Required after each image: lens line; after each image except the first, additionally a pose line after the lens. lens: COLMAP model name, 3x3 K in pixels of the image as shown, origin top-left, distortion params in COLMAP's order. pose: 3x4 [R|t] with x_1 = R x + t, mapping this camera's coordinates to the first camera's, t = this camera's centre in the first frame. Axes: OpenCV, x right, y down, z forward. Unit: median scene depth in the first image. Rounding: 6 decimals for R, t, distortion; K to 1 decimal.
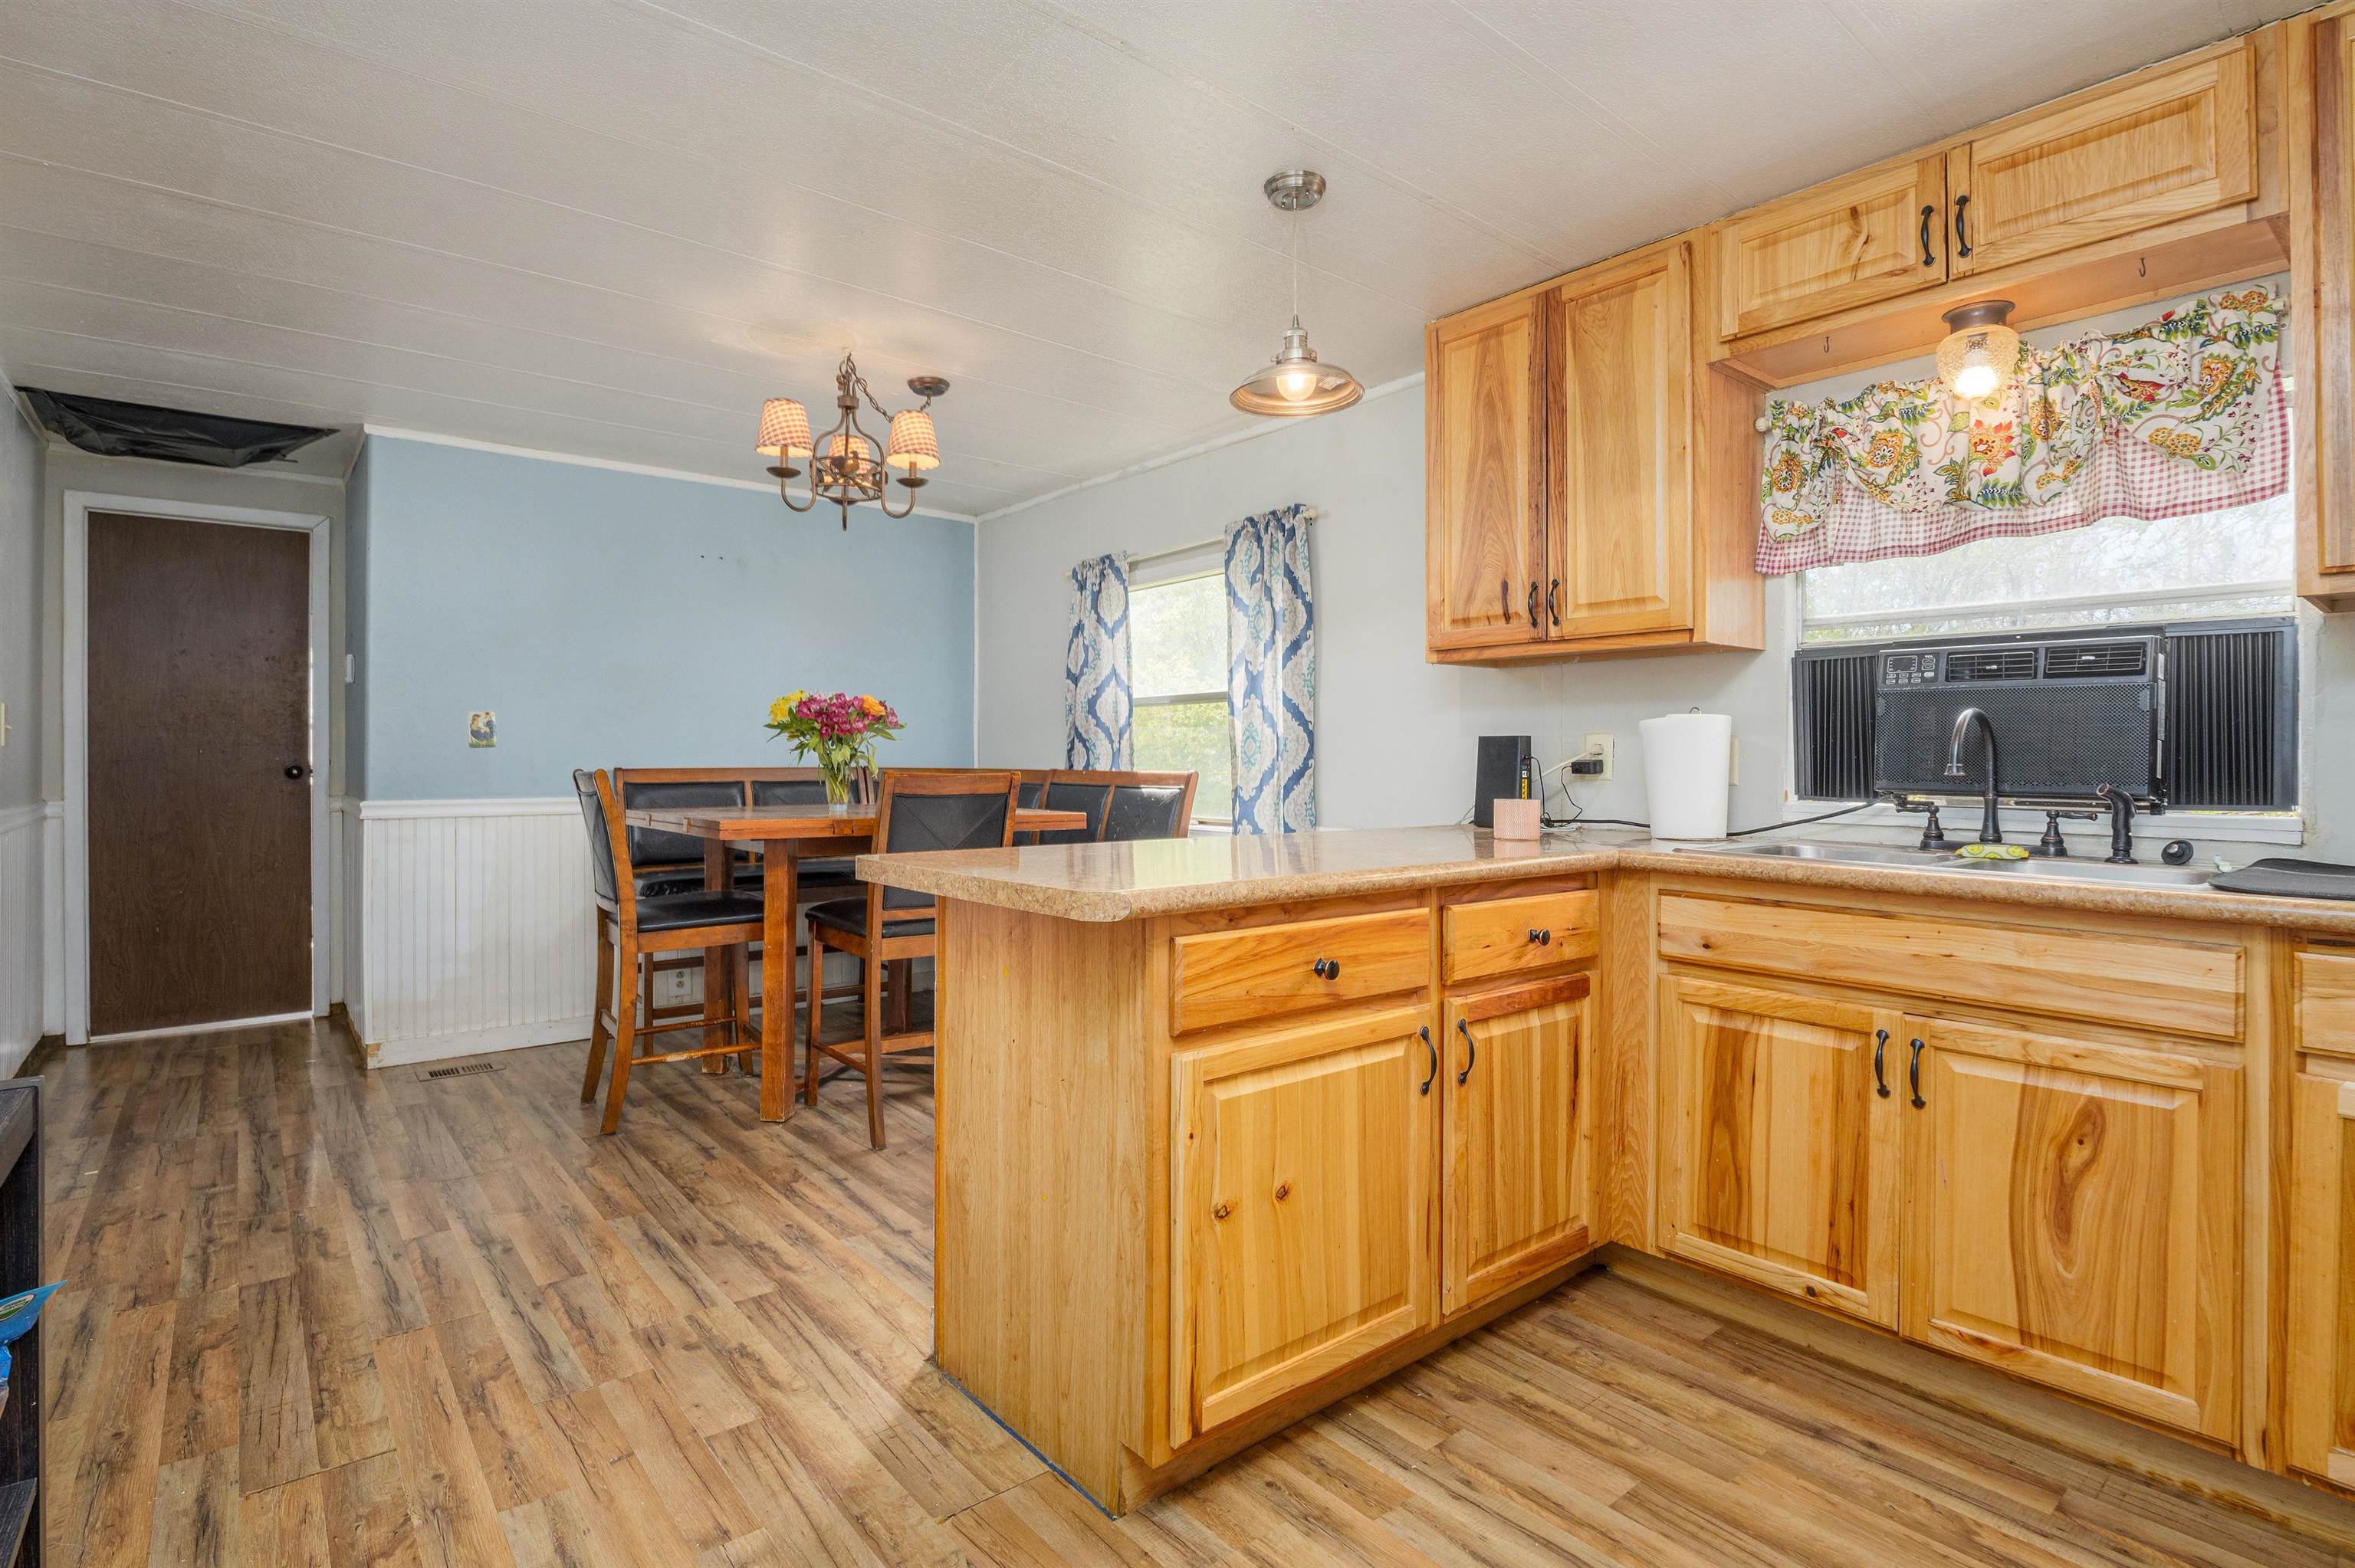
lens RADIAL K [[1151.2, 0, 1185.4], [0, 1151.2, 759.5], [0, 0, 1]] dist [-0.005815, -0.002237]
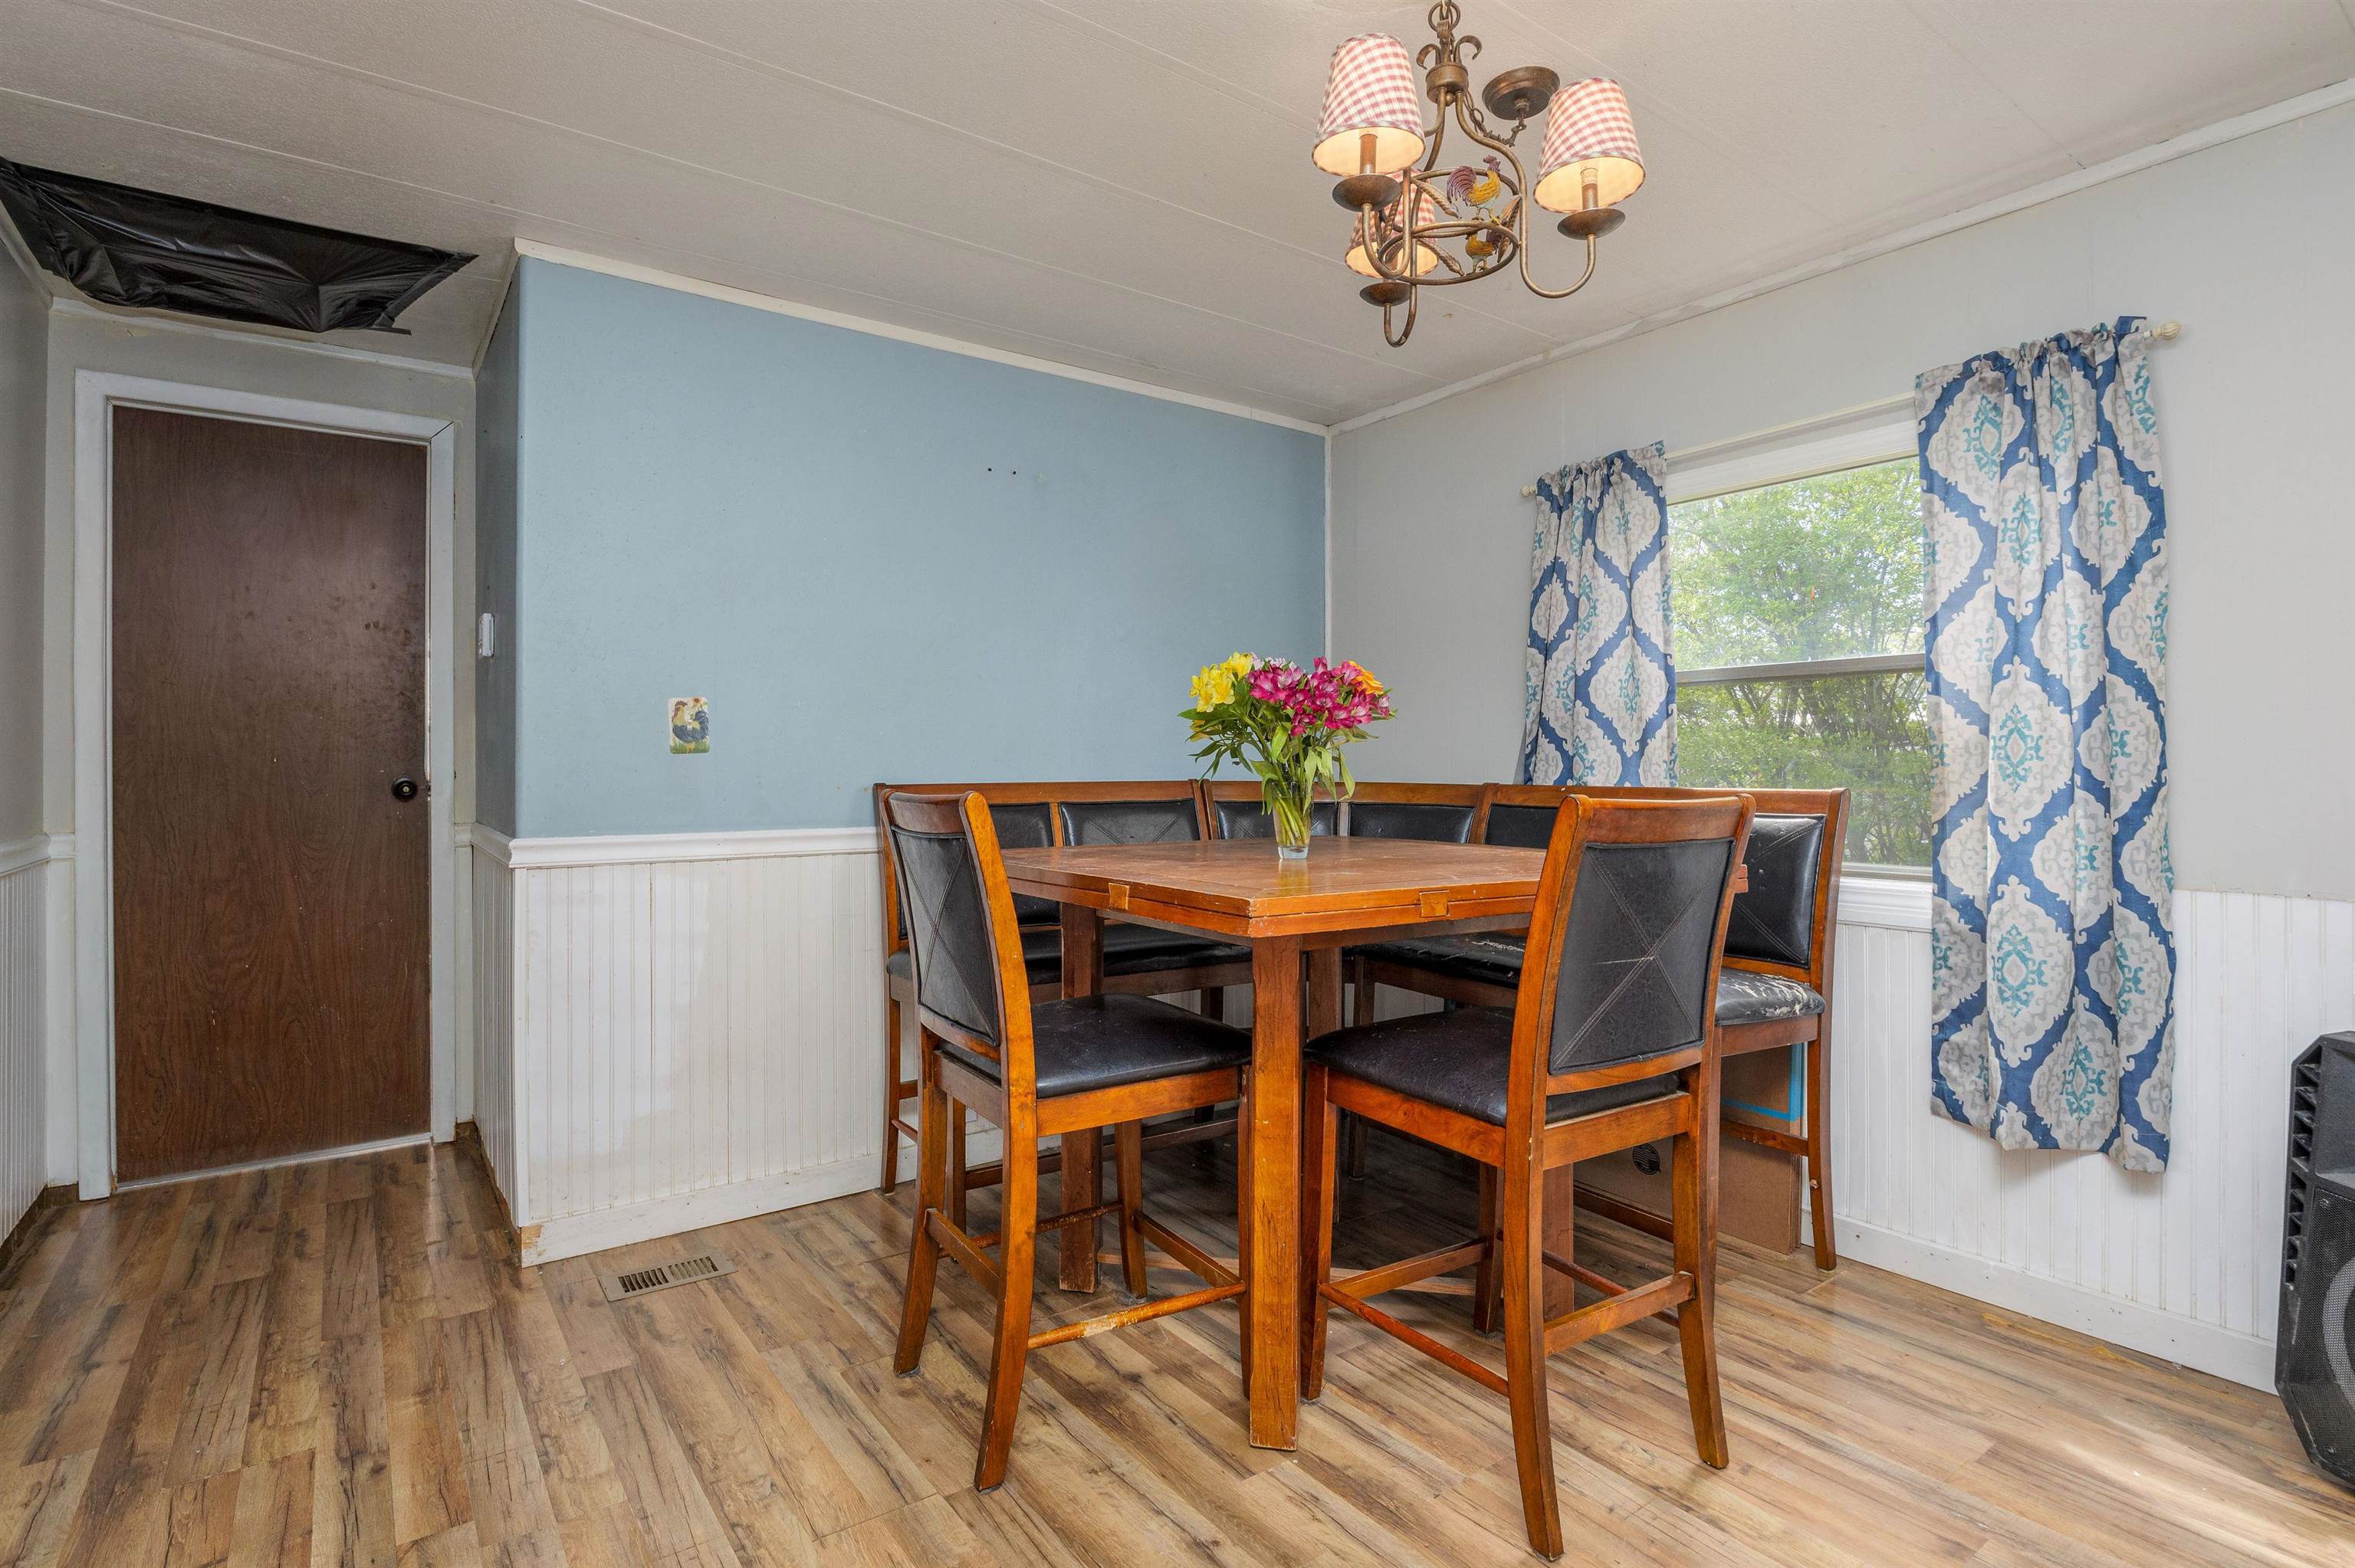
lens RADIAL K [[1151.2, 0, 1190.0], [0, 1151.2, 762.6], [0, 0, 1]] dist [-0.005815, -0.002237]
pose [[0.998428, -0.002469, -0.055986, -0.319611], [0.002322, 0.999994, -0.002690, -0.002994], [0.055993, 0.002556, 0.998428, 0.402429]]
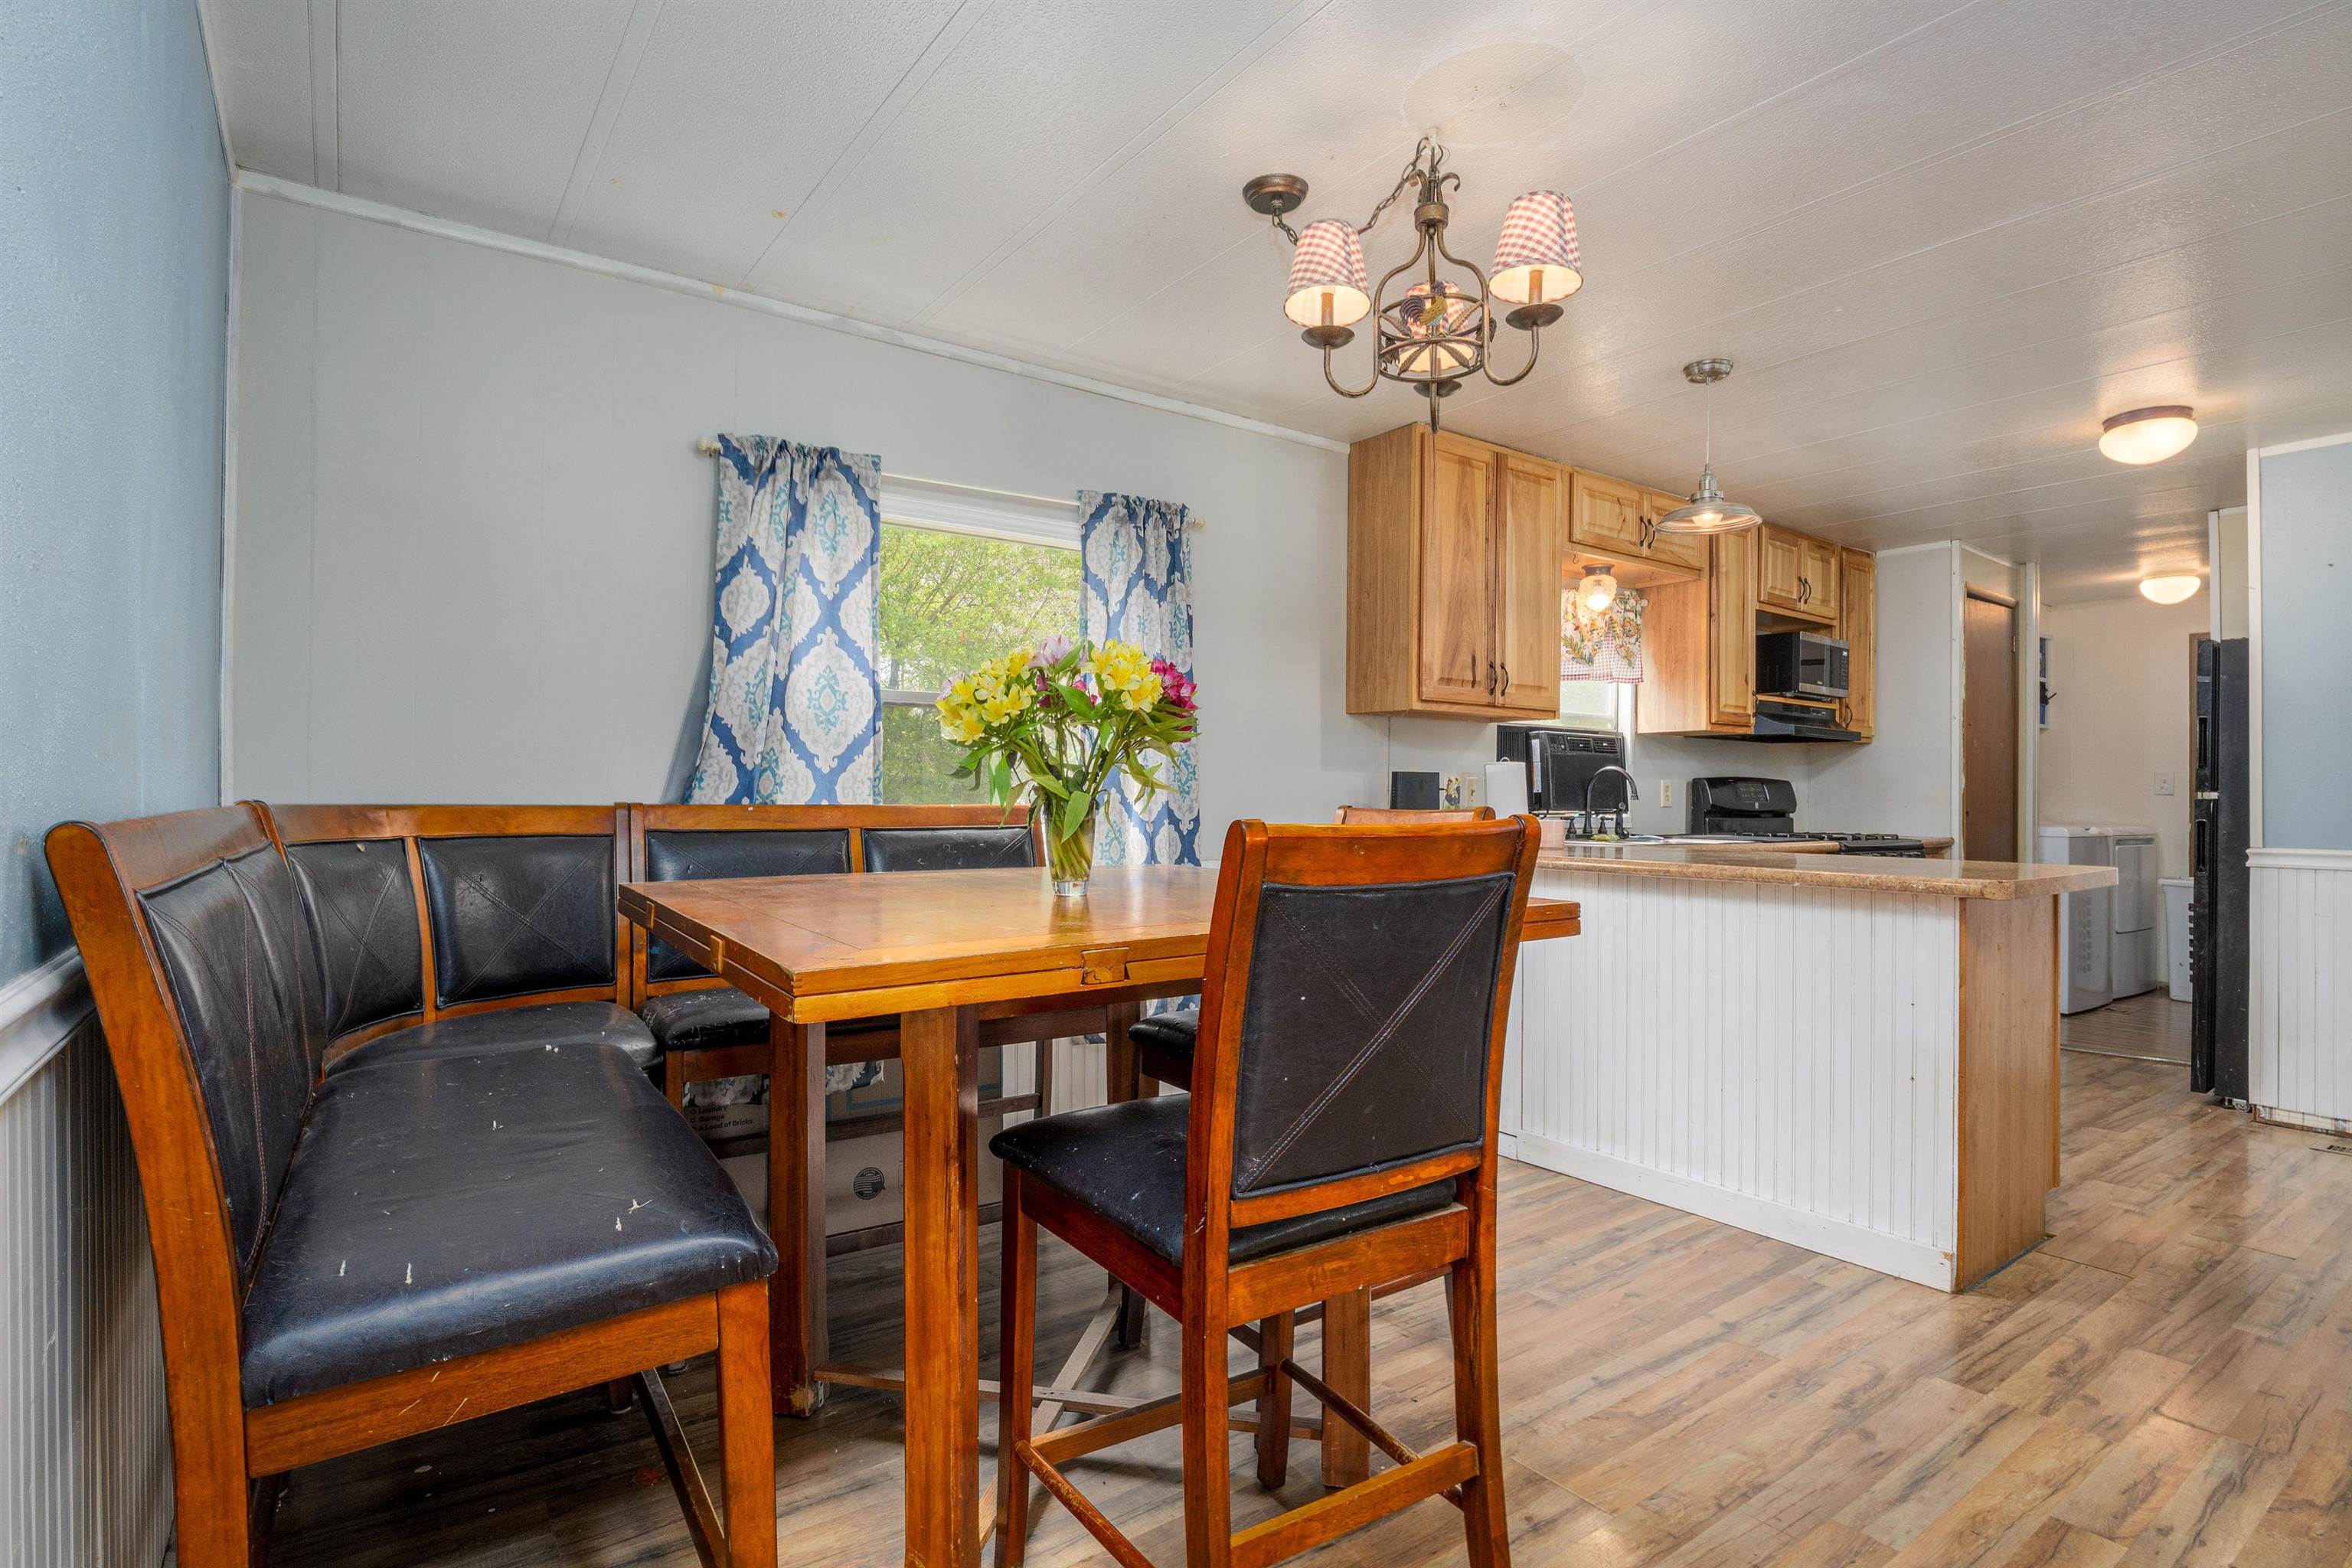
lens RADIAL K [[1149.9, 0, 1169.3], [0, 1149.9, 790.6], [0, 0, 1]] dist [-0.005815, -0.002237]
pose [[0.067337, -0.004404, 0.997721, -0.772496], [-0.008533, 0.999951, 0.004990, -0.003091], [-0.997694, -0.008850, 0.067296, 0.916960]]
